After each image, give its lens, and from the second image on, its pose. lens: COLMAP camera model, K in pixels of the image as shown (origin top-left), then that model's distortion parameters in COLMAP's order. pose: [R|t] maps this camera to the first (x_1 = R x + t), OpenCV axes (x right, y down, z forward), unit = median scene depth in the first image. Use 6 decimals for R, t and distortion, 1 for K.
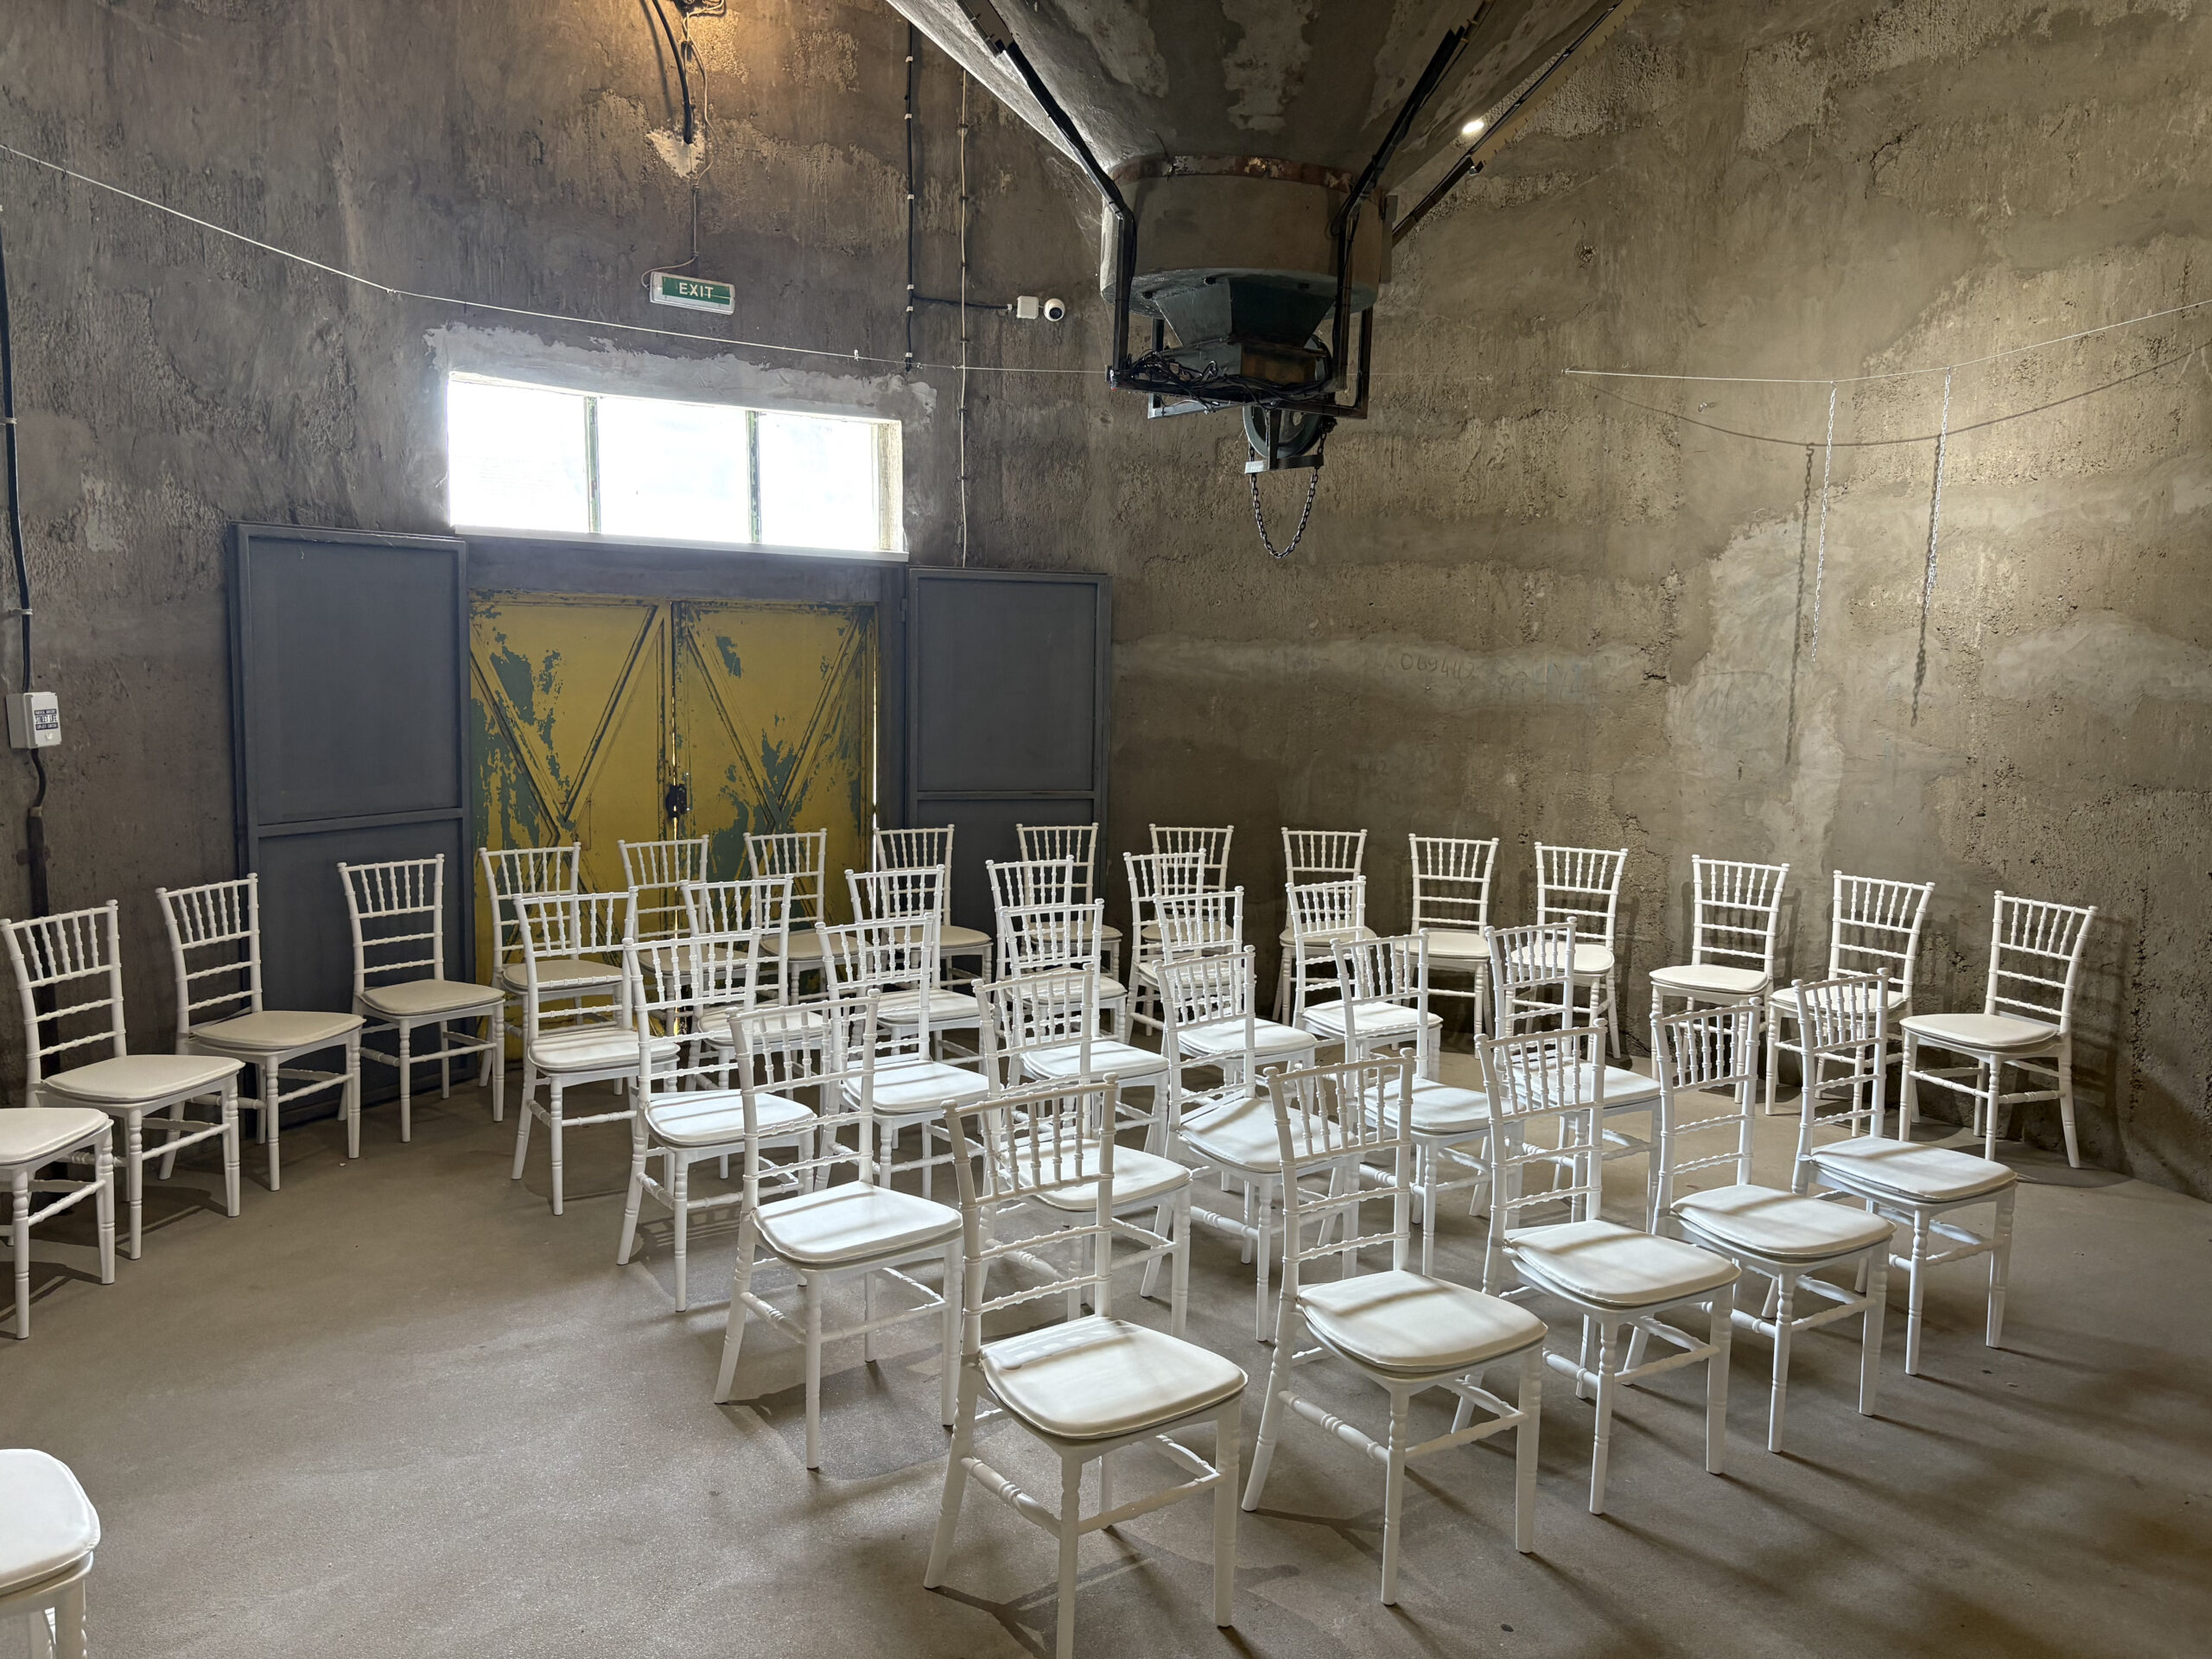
lens RADIAL K [[1668.8, 0, 1117.0], [0, 1668.8, 826.1], [0, 0, 1]] dist [0.043821, -0.044483]
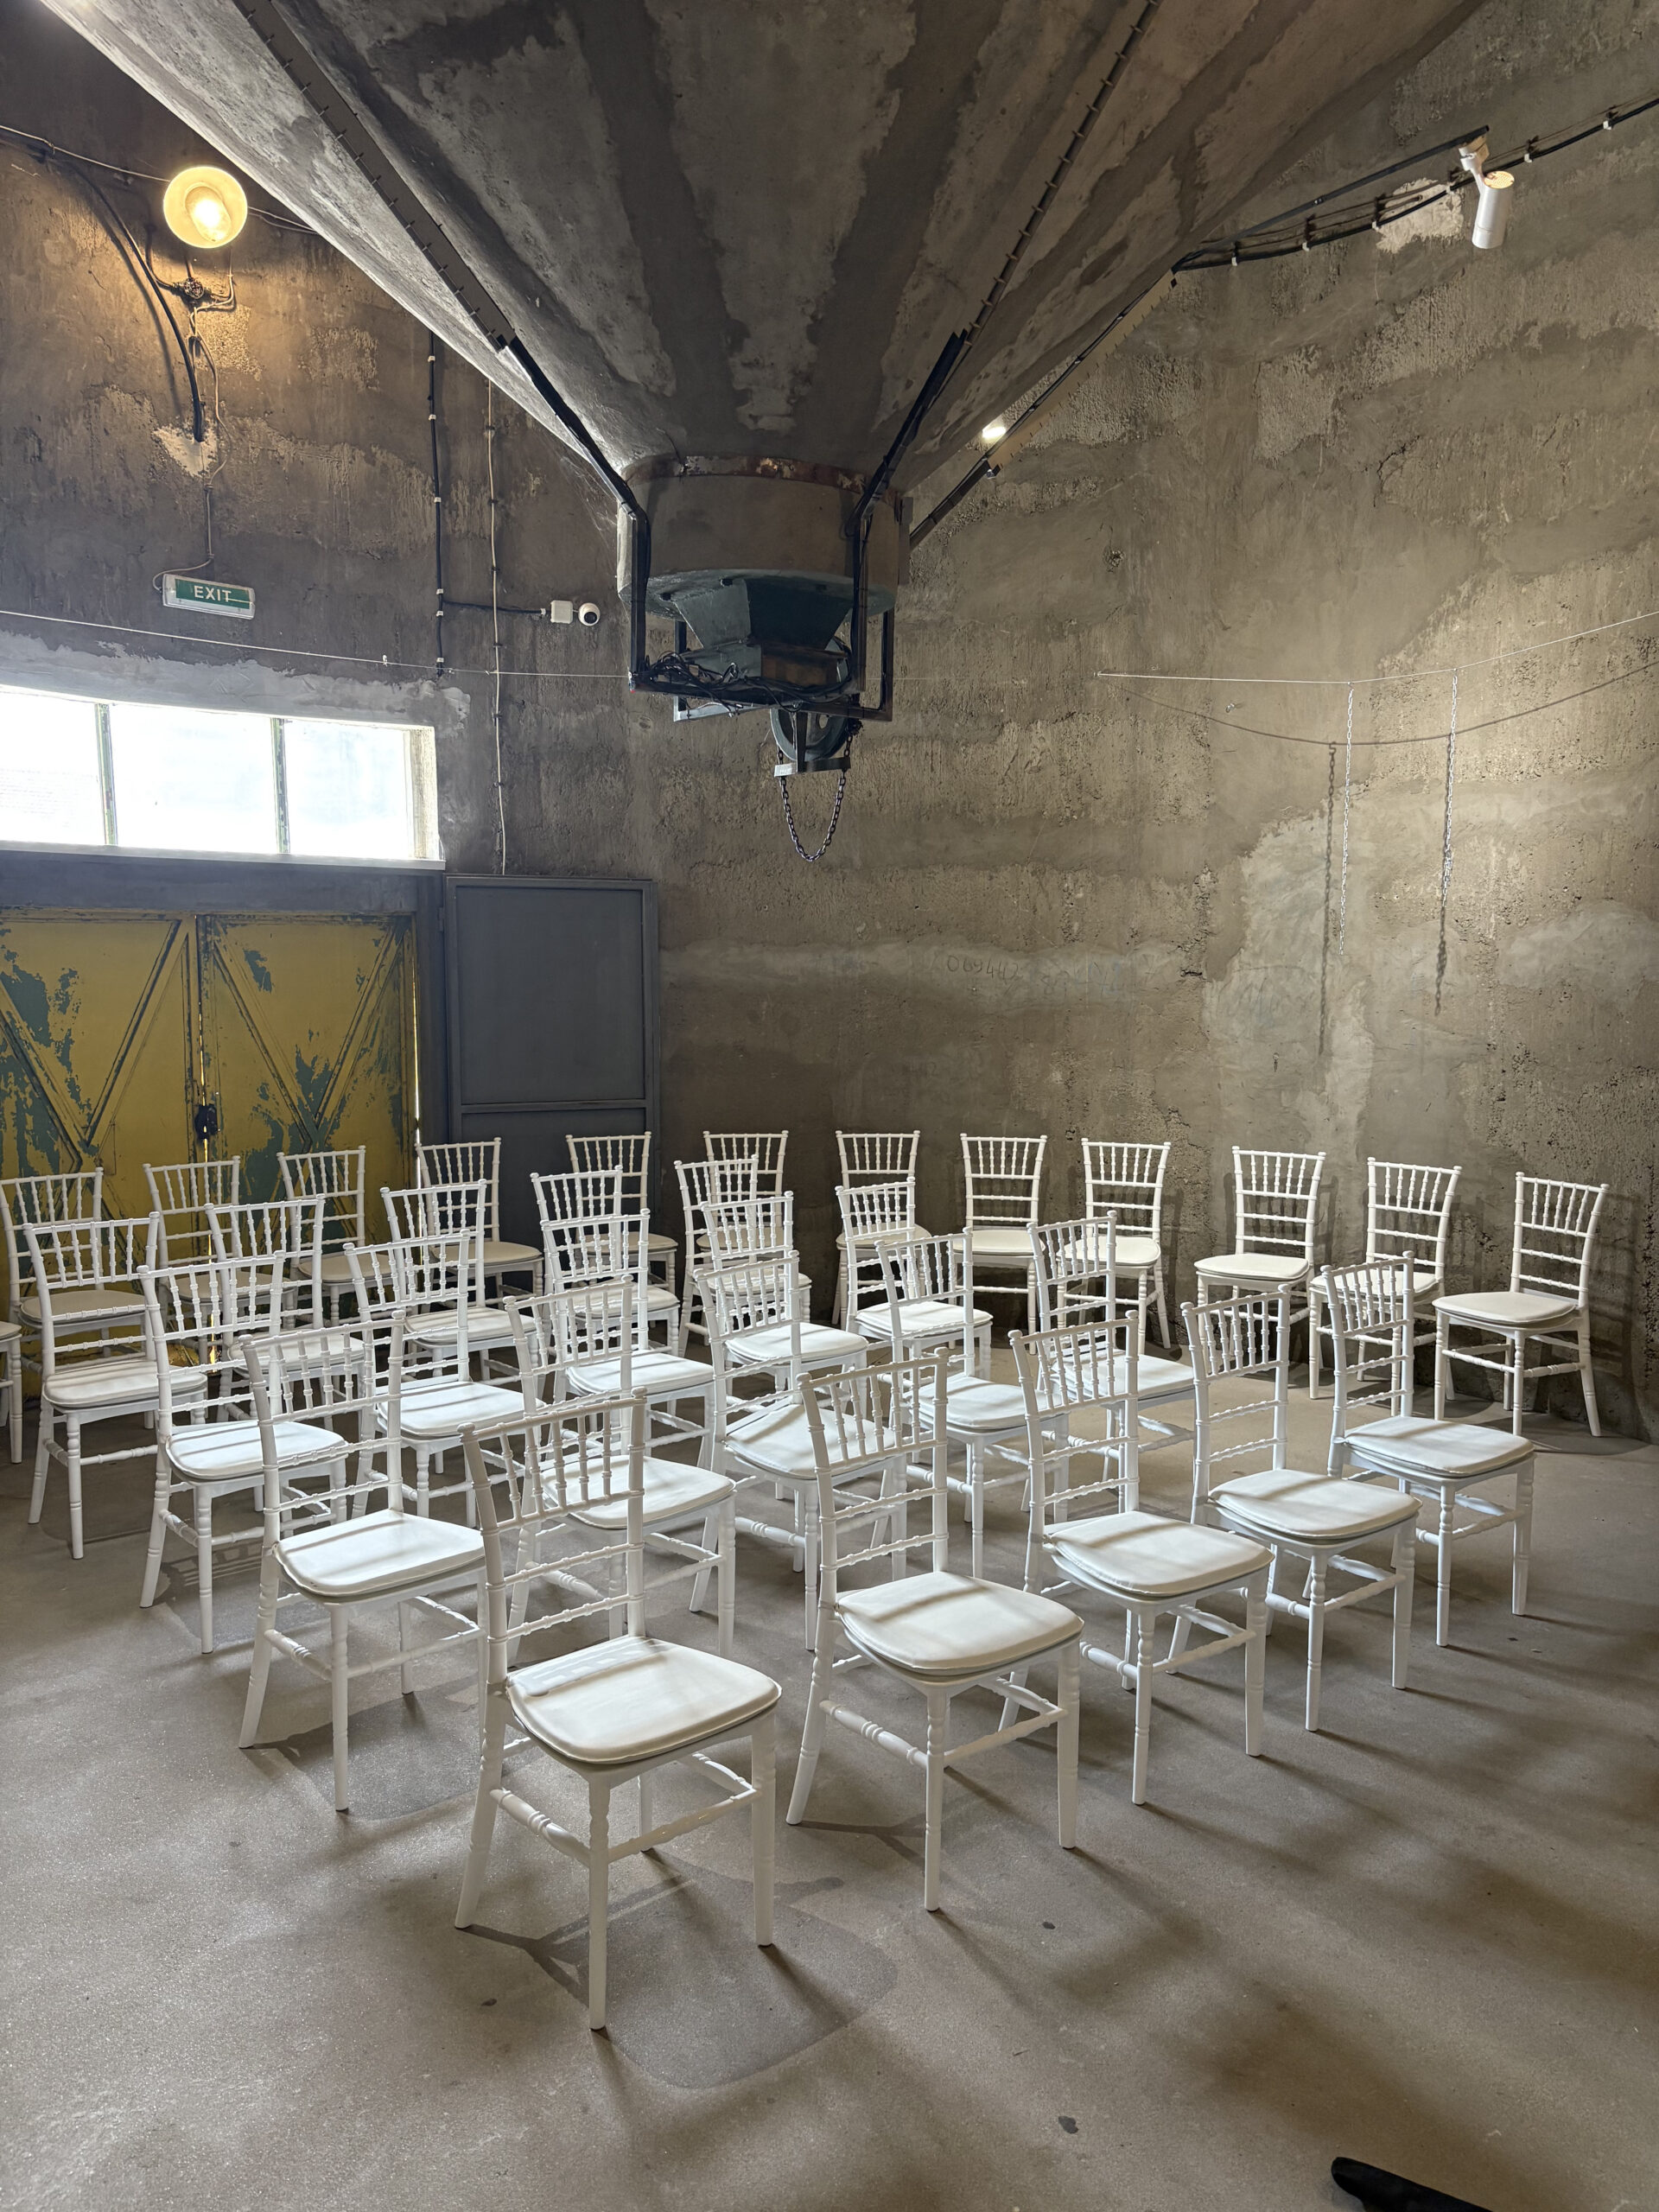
lens RADIAL K [[1668.8, 0, 833.3], [0, 1668.8, 1119.4], [0, 0, 1]] dist [0.043821, -0.044483]
pose [[0.995856, -0.028086, 0.086504, 0.016317], [0.028765, 0.999564, -0.006611, 0.000636], [-0.086281, 0.009072, 0.996230, 0.006648]]
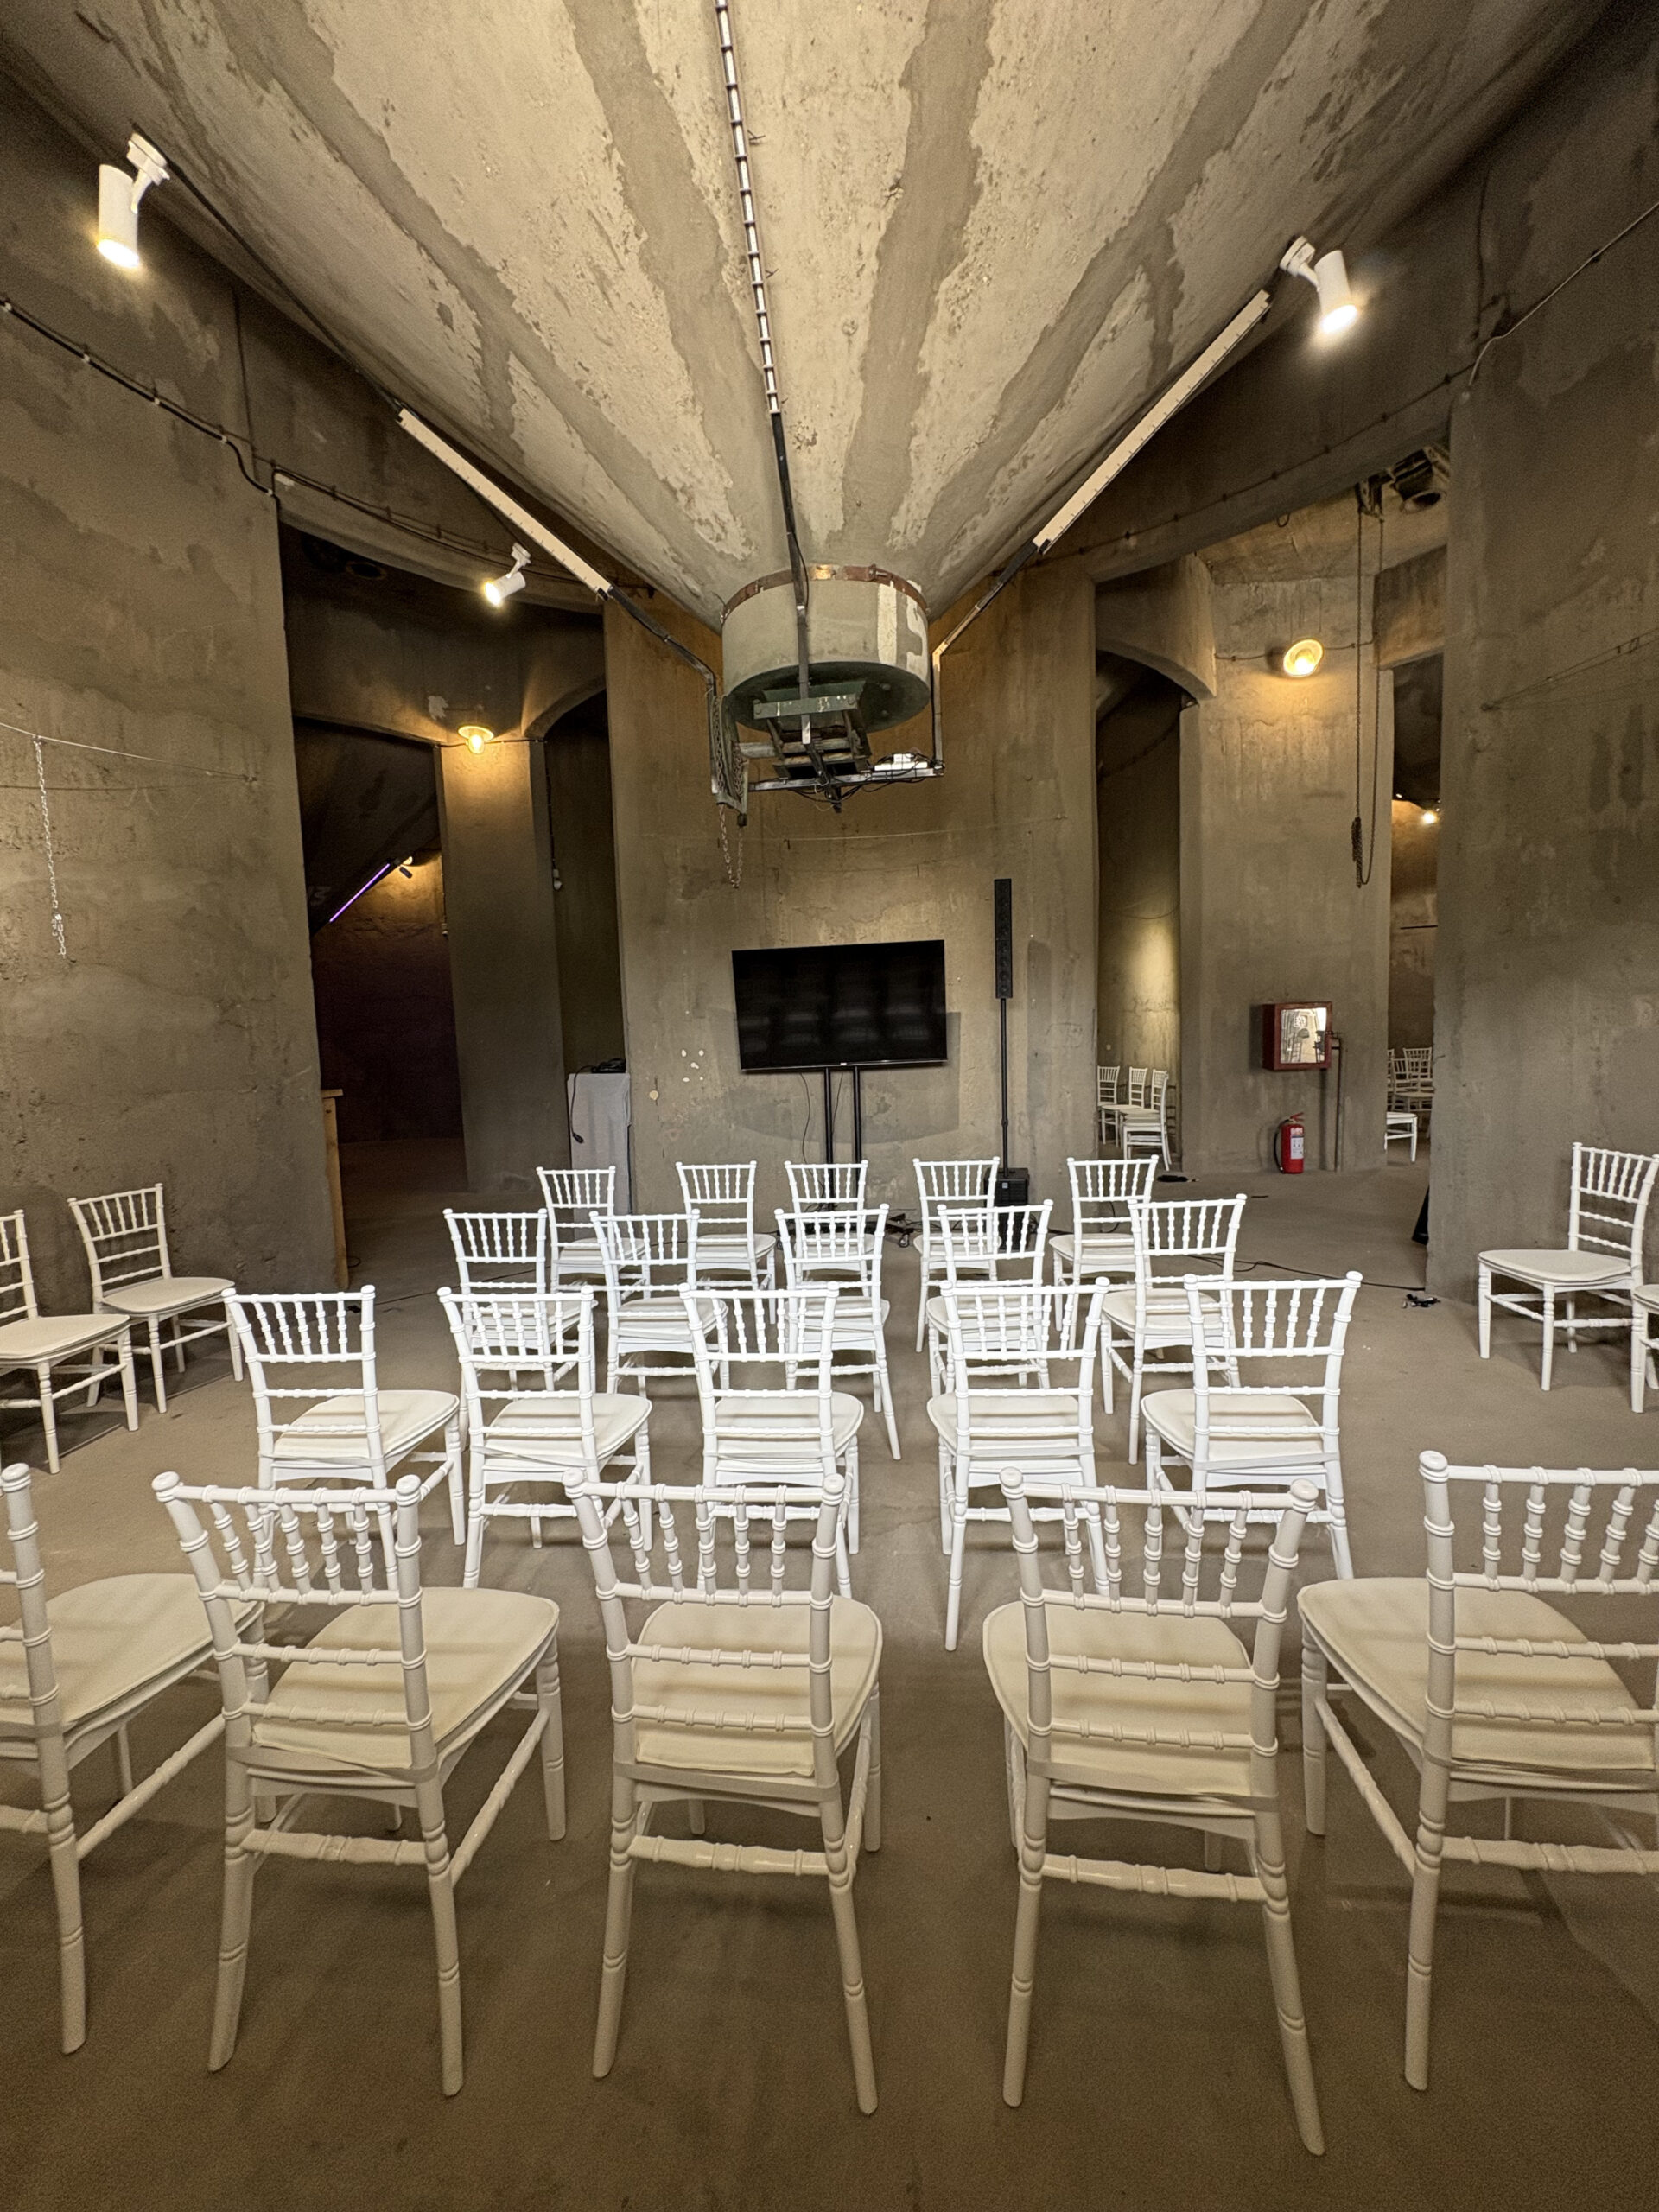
lens RADIAL K [[884.8, 0, 829.5], [0, 884.8, 1106.0], [0, 0, 1]] dist [0.003364, -0.000333]
pose [[-0.772789, -0.058178, 0.631991, -0.301964], [0.077524, 0.979680, 0.184980, -0.106858], [-0.629911, 0.191945, -0.752576, 1.204611]]
